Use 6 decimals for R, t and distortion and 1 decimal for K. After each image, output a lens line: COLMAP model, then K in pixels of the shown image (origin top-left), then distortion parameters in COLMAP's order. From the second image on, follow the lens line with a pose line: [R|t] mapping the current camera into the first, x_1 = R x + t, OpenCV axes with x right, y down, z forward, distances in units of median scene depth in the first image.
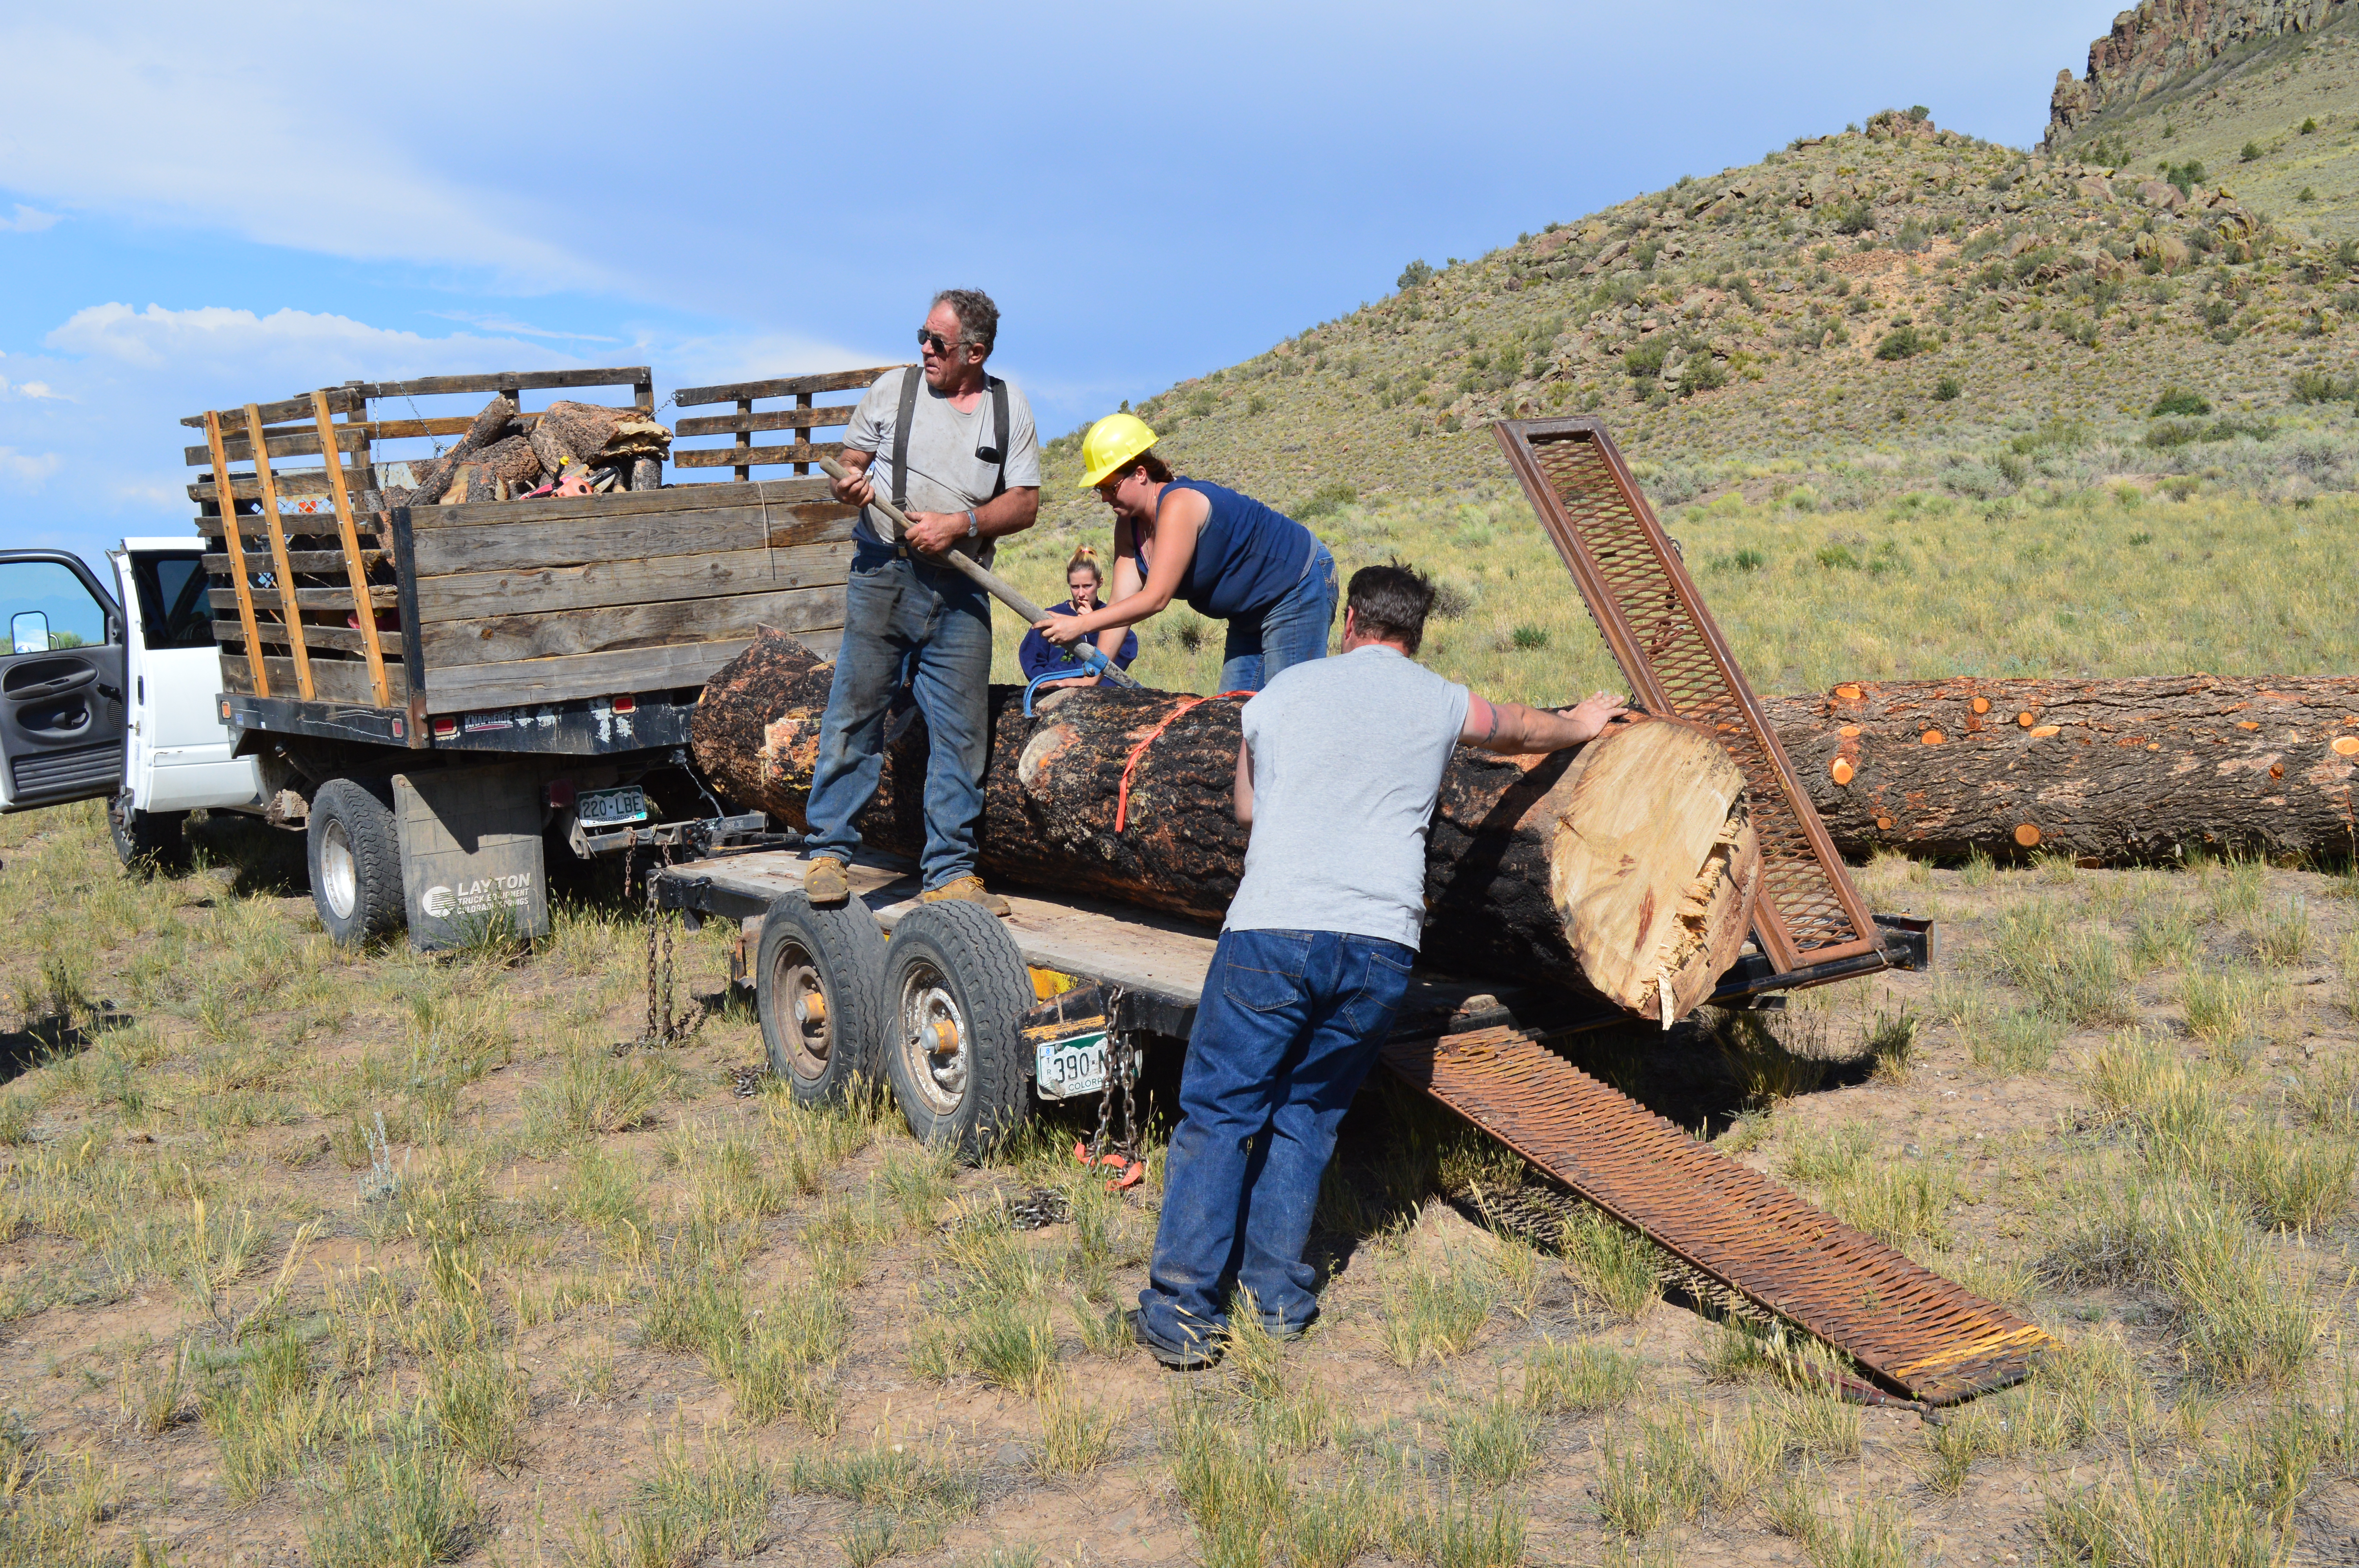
lens RADIAL K [[2895.3, 0, 1184.3], [0, 2895.3, 788.3], [0, 0, 1]] dist [-0.050989, 0.030158]
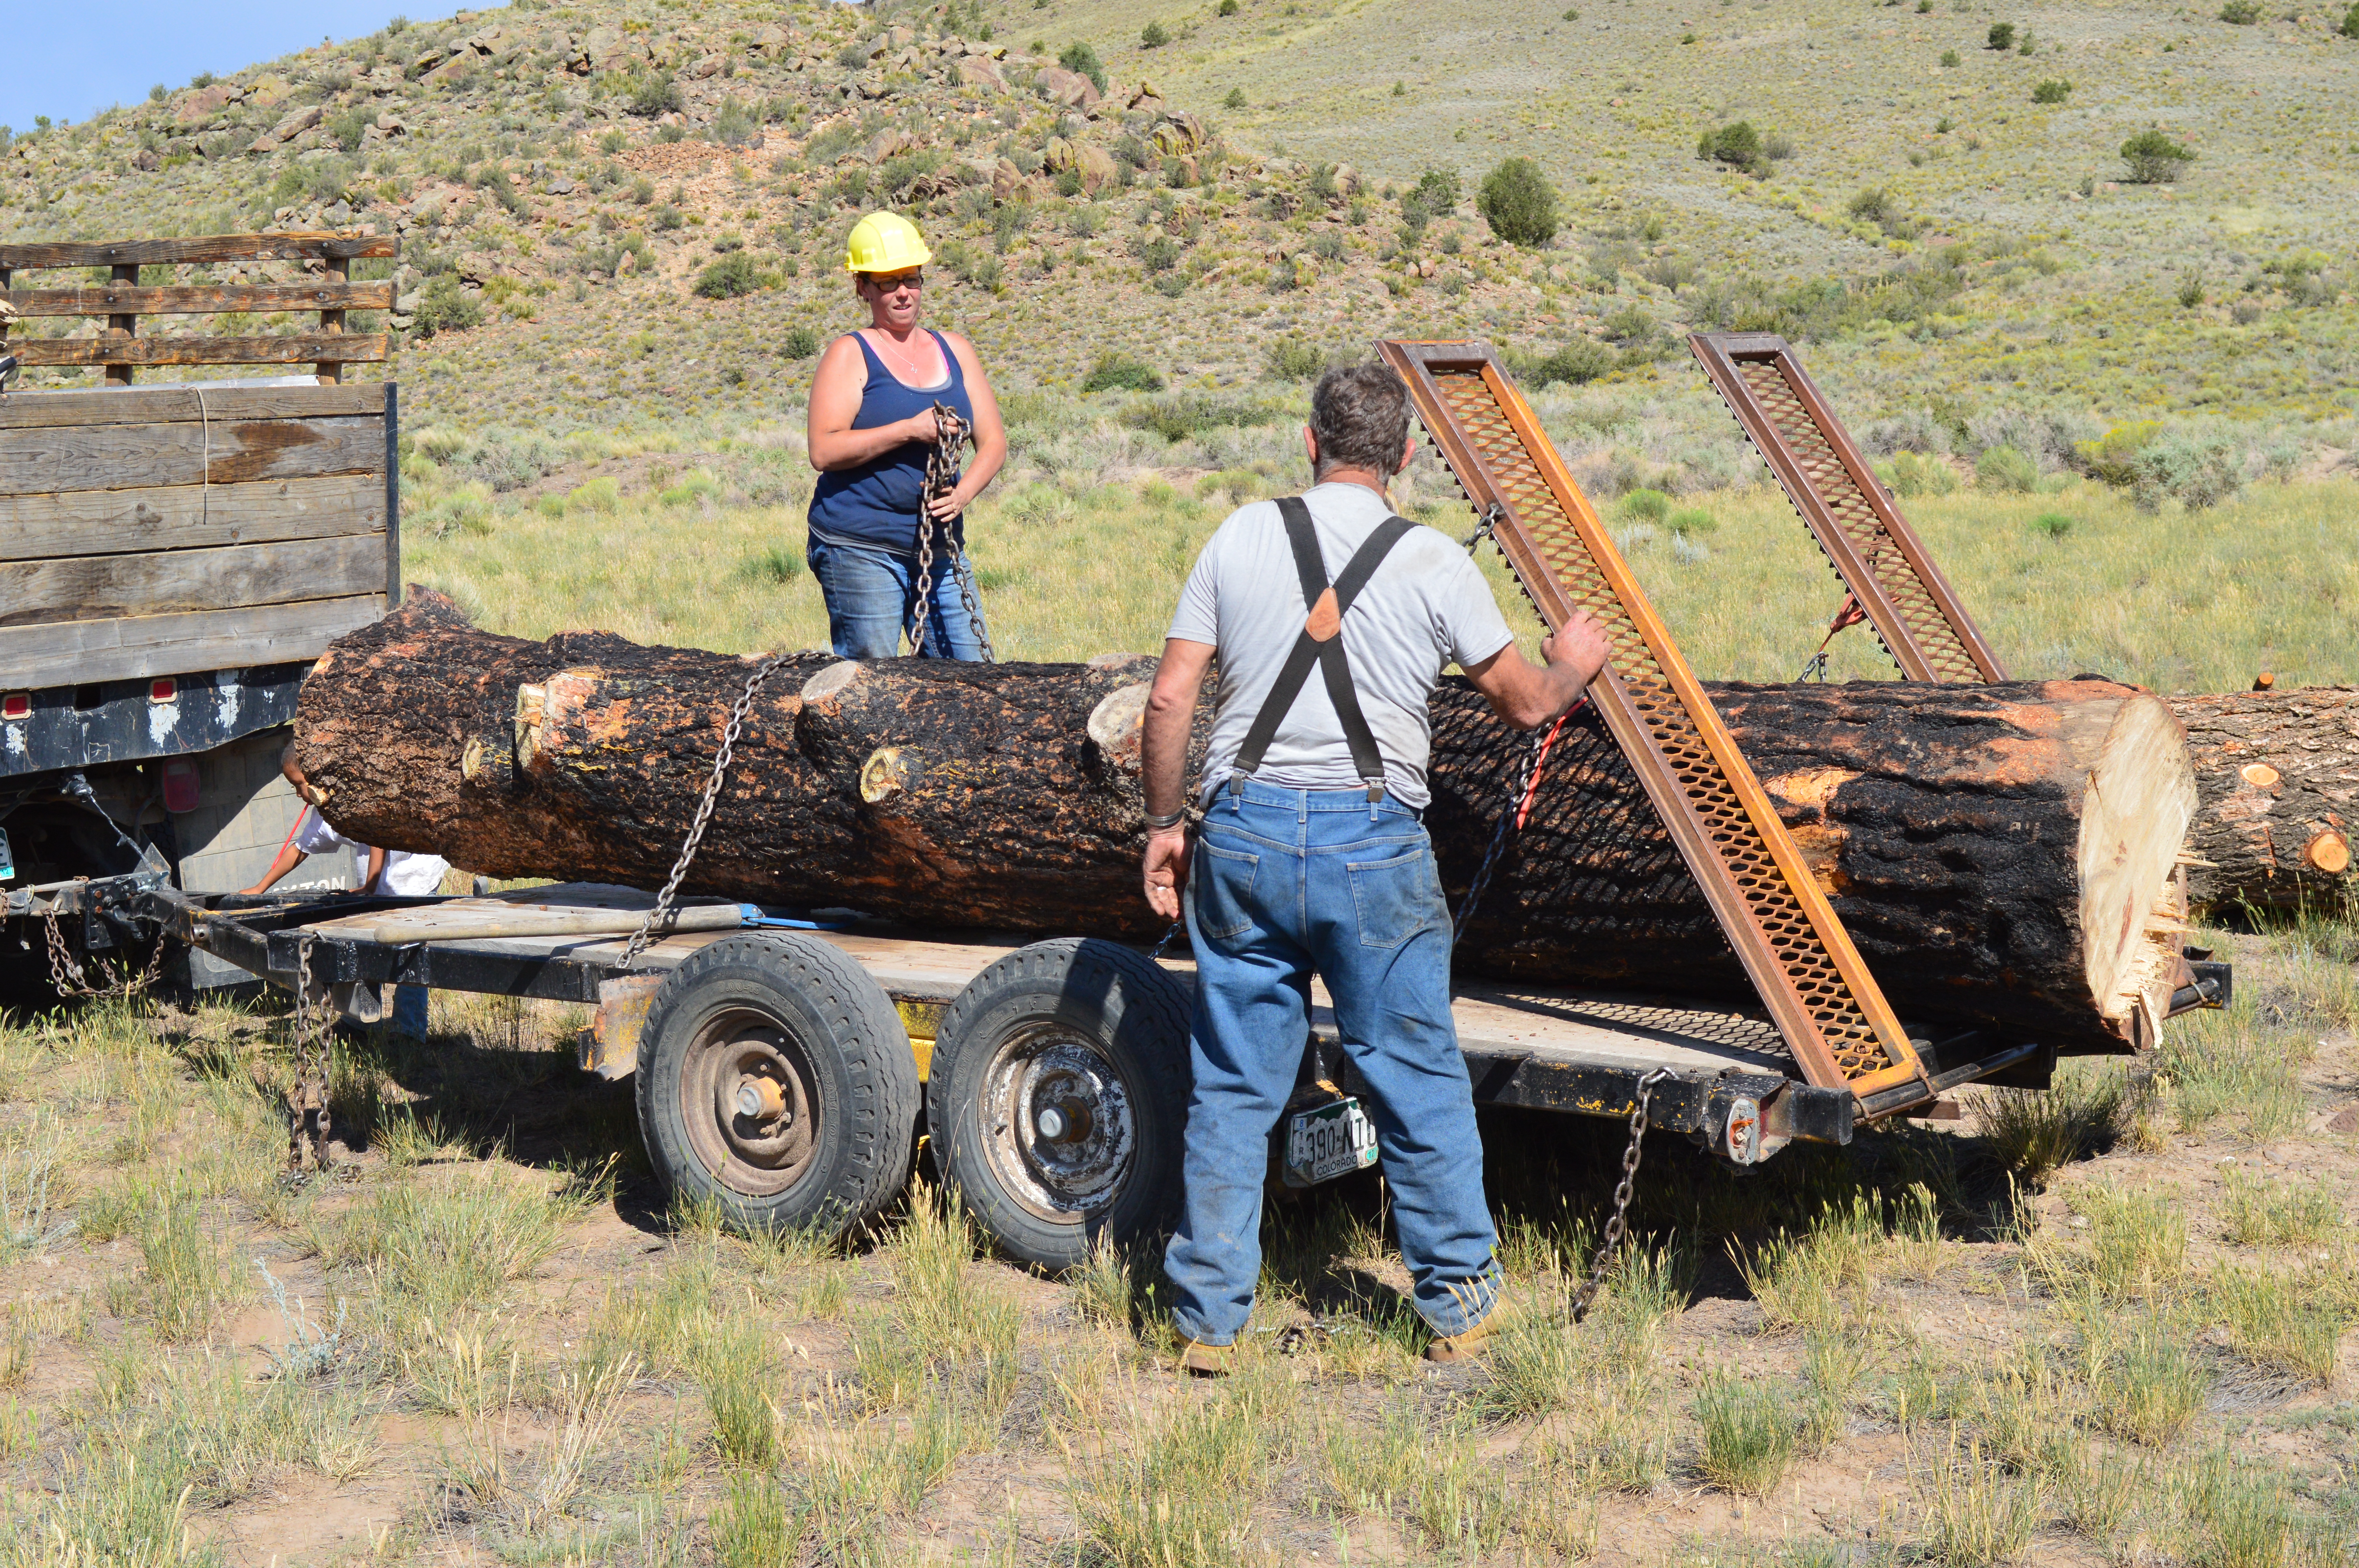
lens RADIAL K [[4235.8, 0, 1179.5], [0, 4235.8, 784.0], [0, 0, 1]] dist [0.004776, 0.030841]
pose [[0.933263, 0.005438, 0.359153, -0.242777], [0.005648, 0.999540, -0.029809, 0.016842], [-0.359150, 0.029848, 0.932803, -0.022273]]
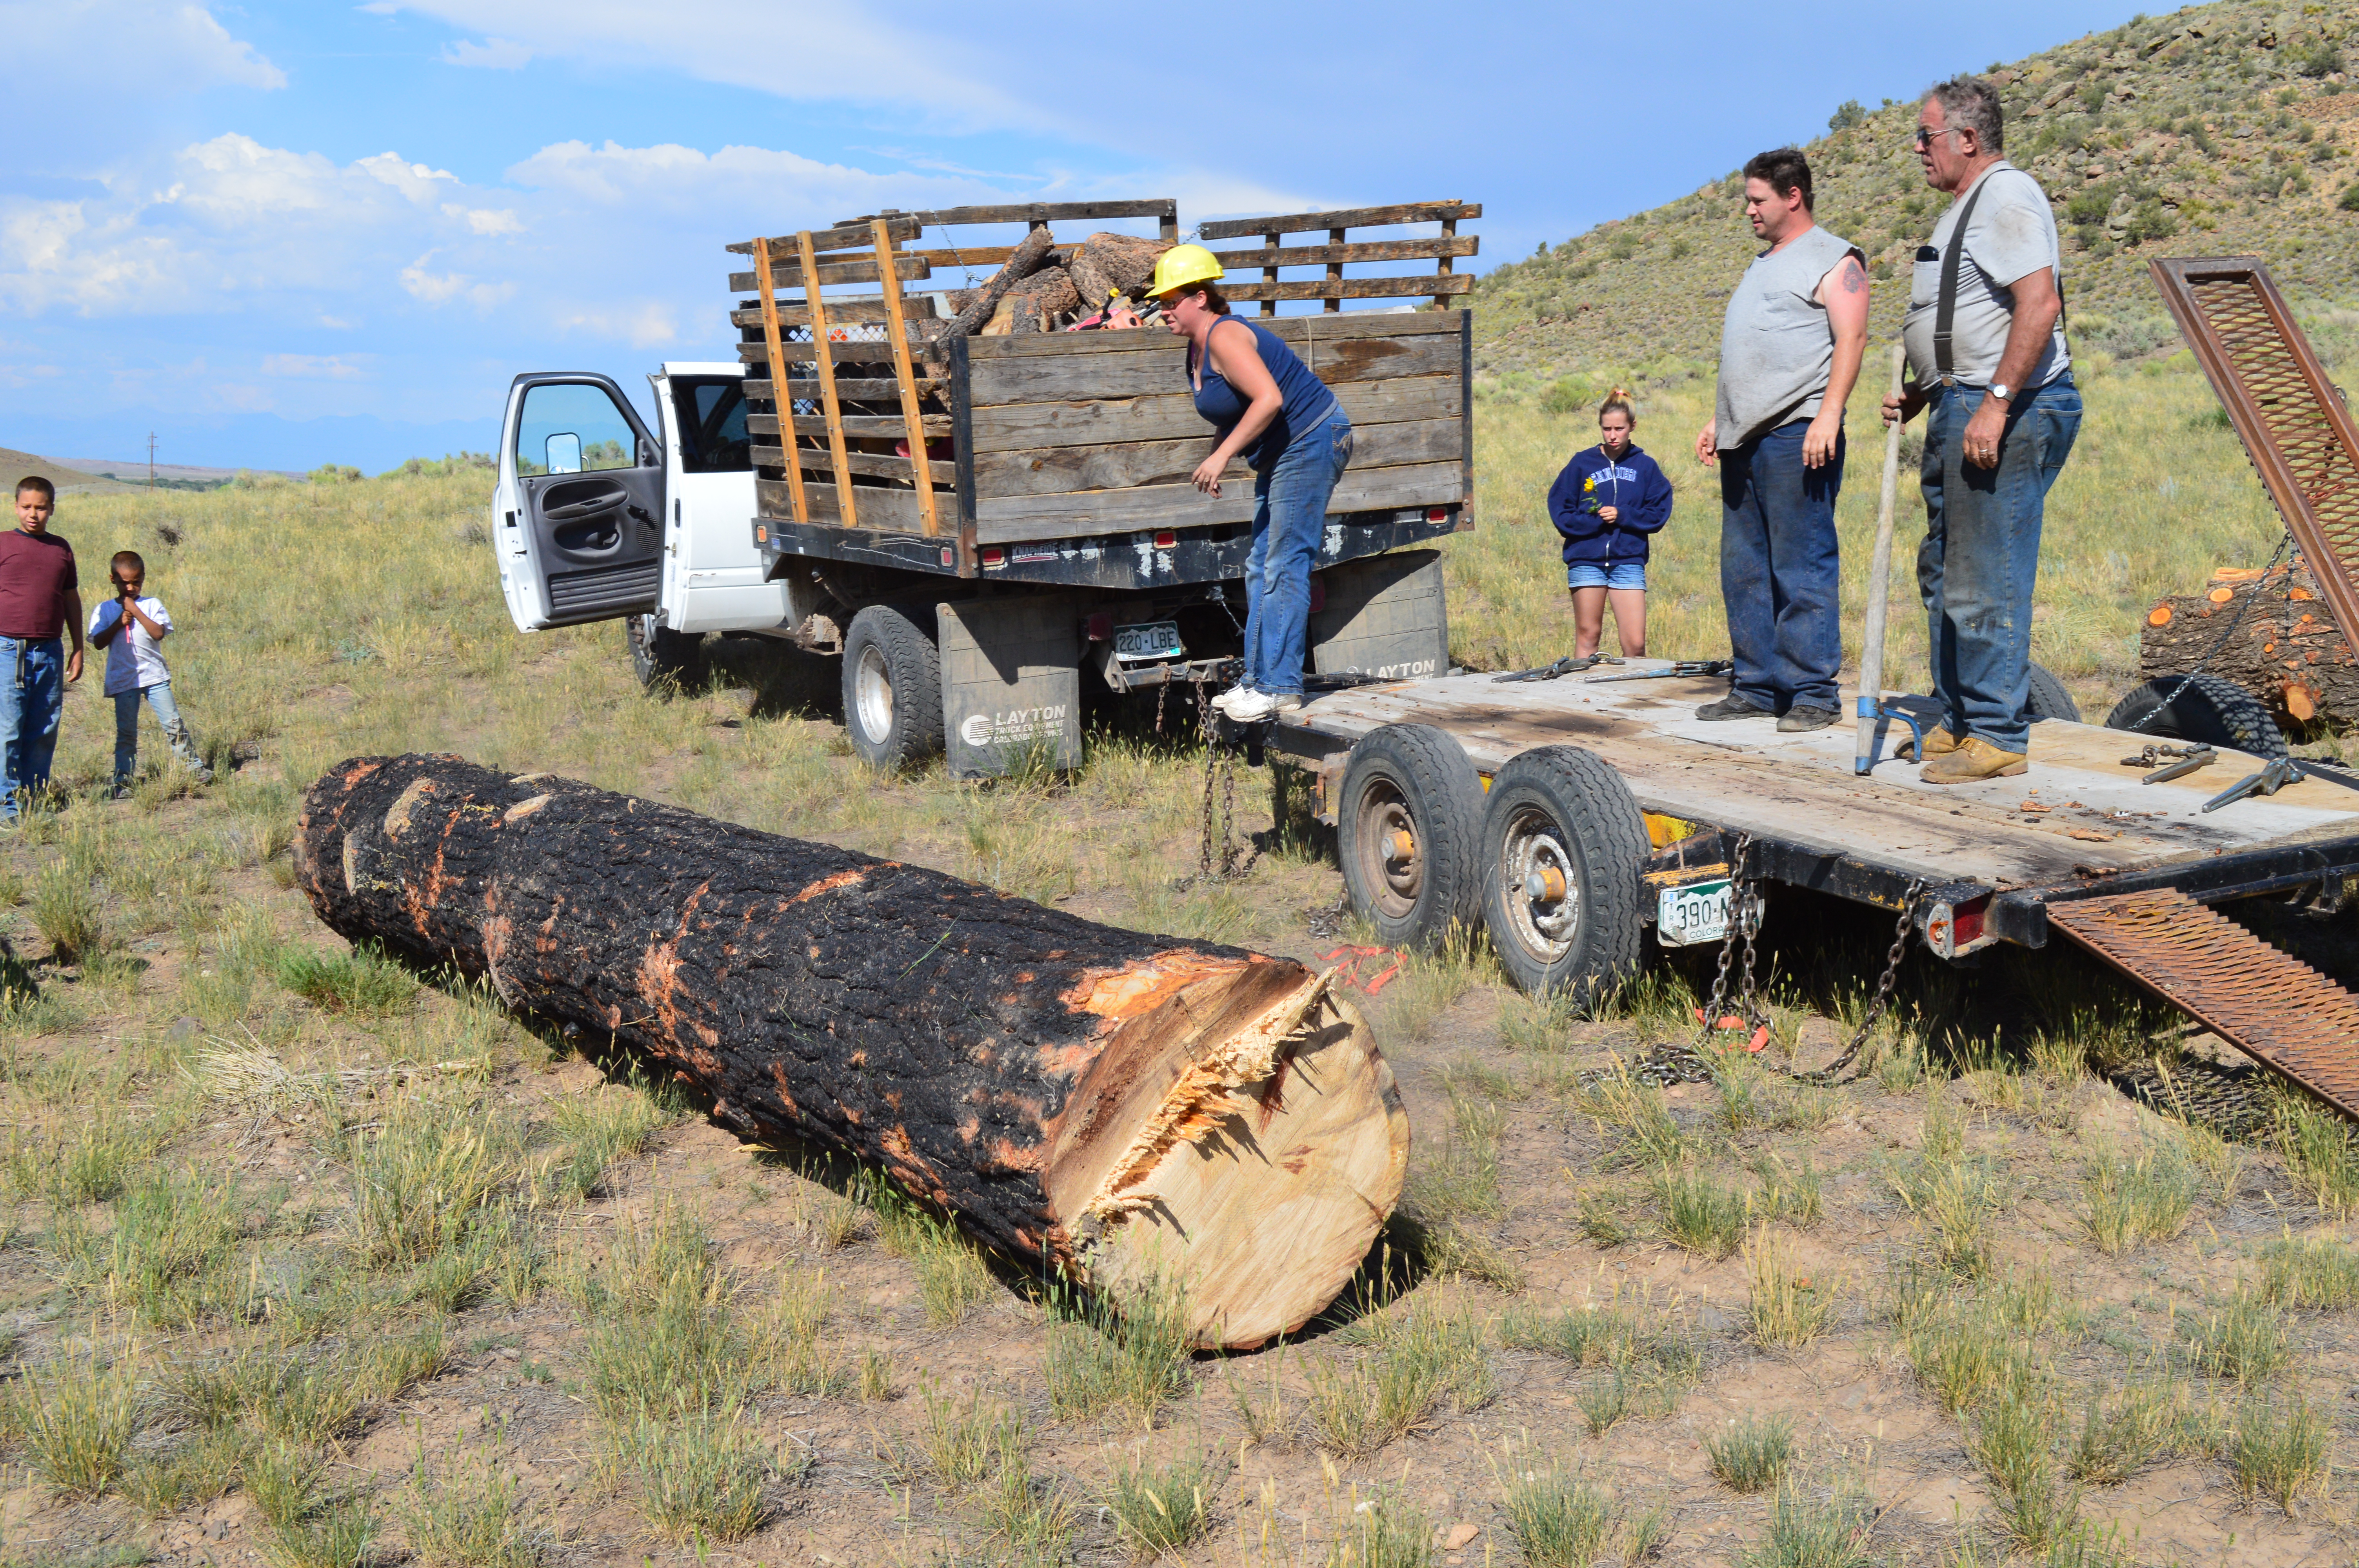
lens RADIAL K [[2894.4, 0, 1187.9], [0, 2894.4, 787.4], [0, 0, 1]] dist [-0.056804, 0.052835]
pose [[0.990349, 0.036564, -0.133689, -0.040450], [-0.029296, 0.998005, 0.055931, 0.000384], [0.135467, -0.051475, 0.989444, 0.006230]]
